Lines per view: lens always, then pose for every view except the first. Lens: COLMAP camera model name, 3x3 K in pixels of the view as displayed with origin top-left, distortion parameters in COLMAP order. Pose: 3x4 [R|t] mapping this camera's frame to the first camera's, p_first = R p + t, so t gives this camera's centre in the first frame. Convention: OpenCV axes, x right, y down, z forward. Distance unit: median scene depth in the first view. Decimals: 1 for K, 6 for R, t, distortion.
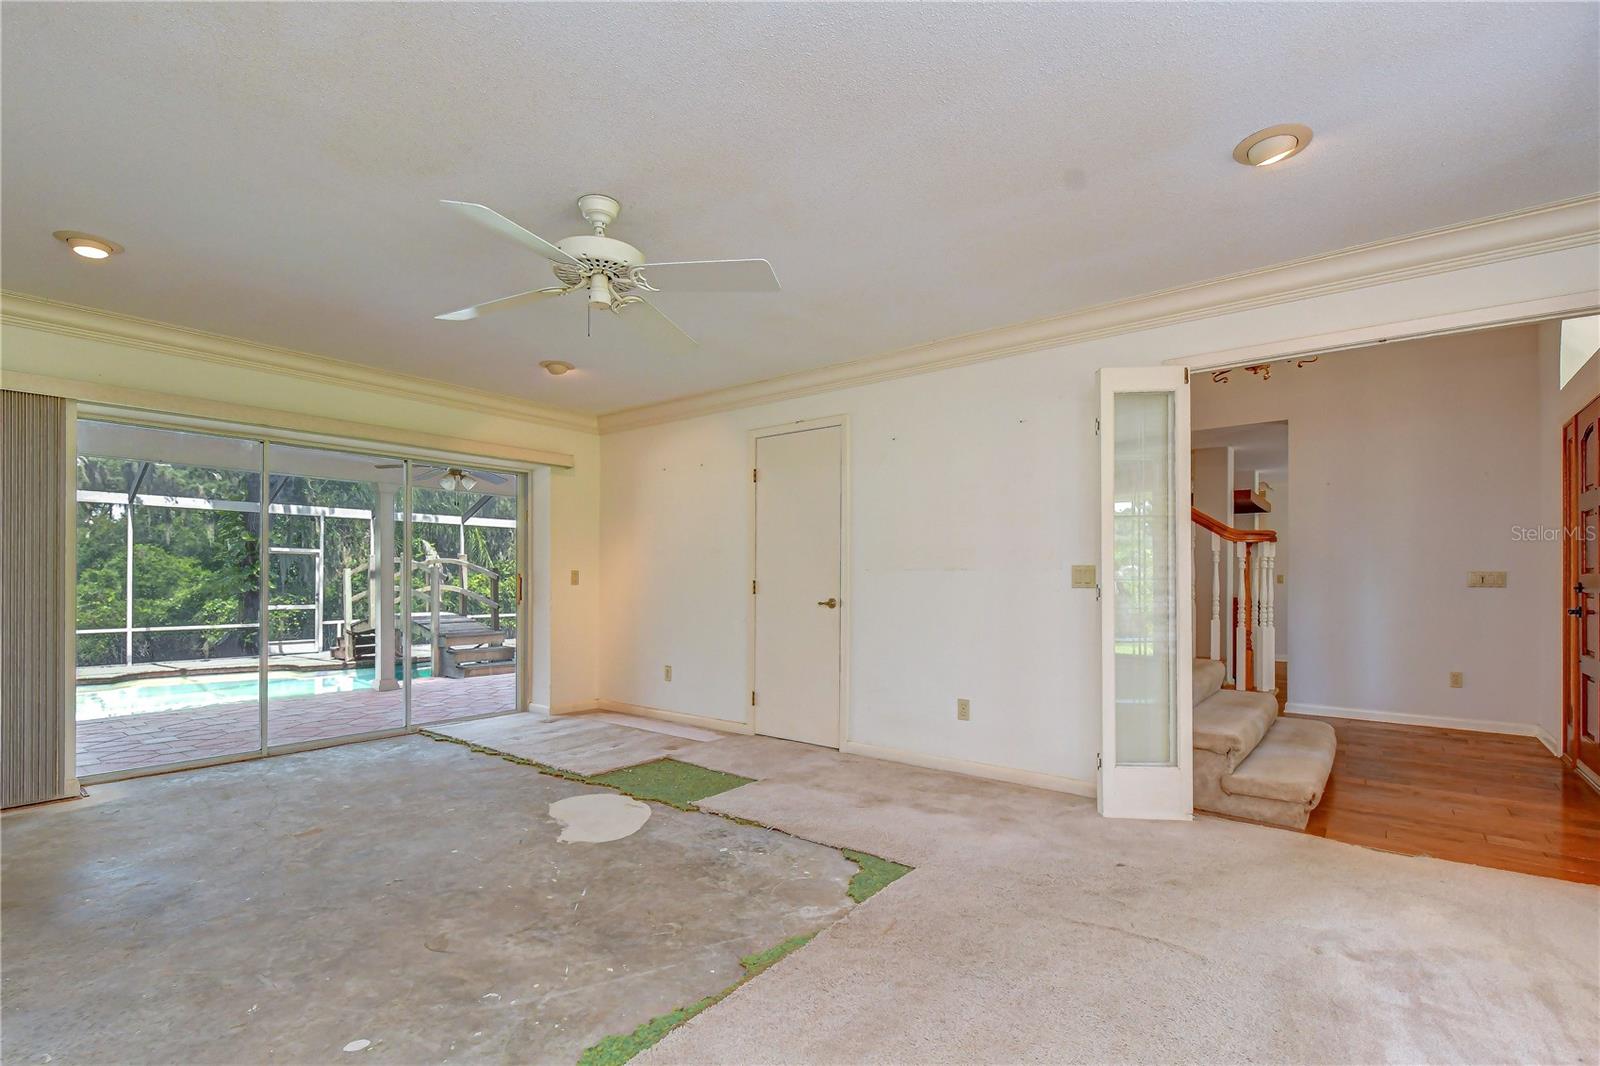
lens RADIAL K [[725.8, 0, 805.7], [0, 725.8, 578.4], [0, 0, 1]] dist [-0.000493, -0.002785]
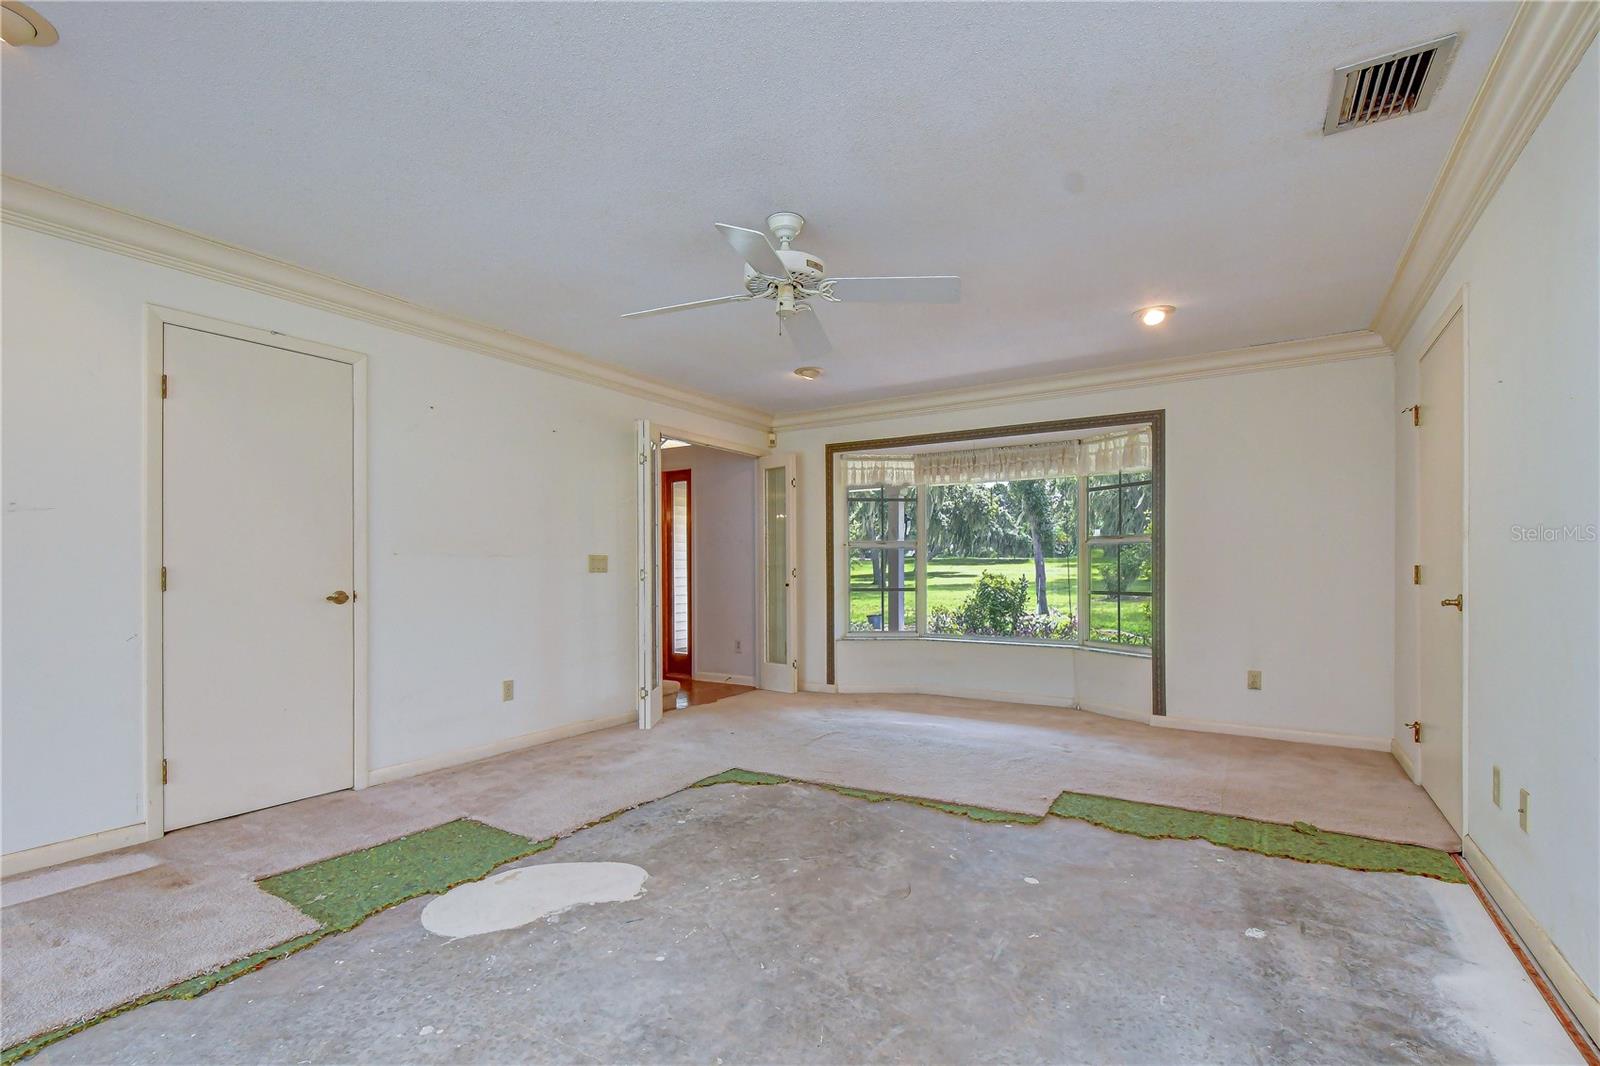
lens RADIAL K [[725.8, 0, 805.6], [0, 725.8, 569.5], [0, 0, 1]] dist [-0.000493, -0.002785]
pose [[-0.102953, -0.003024, 0.994682, -0.854304], [0.002797, 0.999991, 0.003329, 0.004656], [-0.994682, 0.003125, -0.102944, 0.675531]]
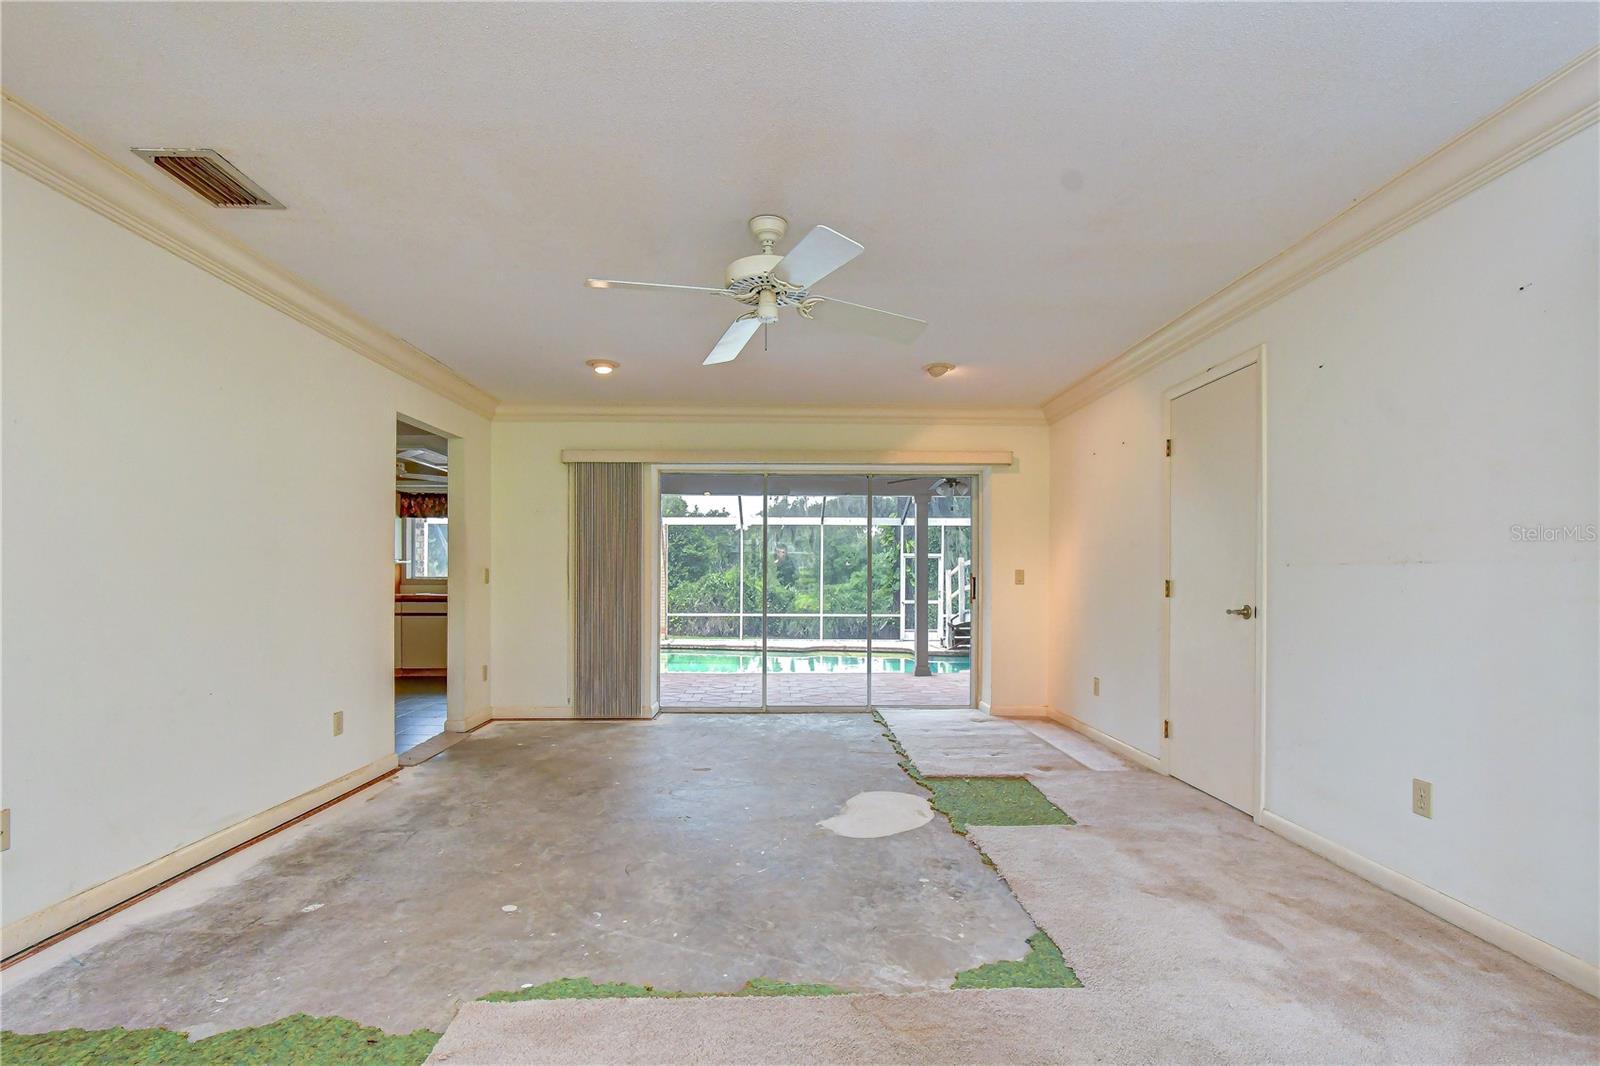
lens RADIAL K [[725.8, 0, 794.9], [0, 725.8, 575.8], [0, 0, 1]] dist [-0.000493, -0.002785]
pose [[0.633129, -0.002462, -0.774042, 0.348245], [-0.000757, 0.999992, -0.003799, 0.001669], [0.774046, 0.002991, 0.633123, 0.225284]]
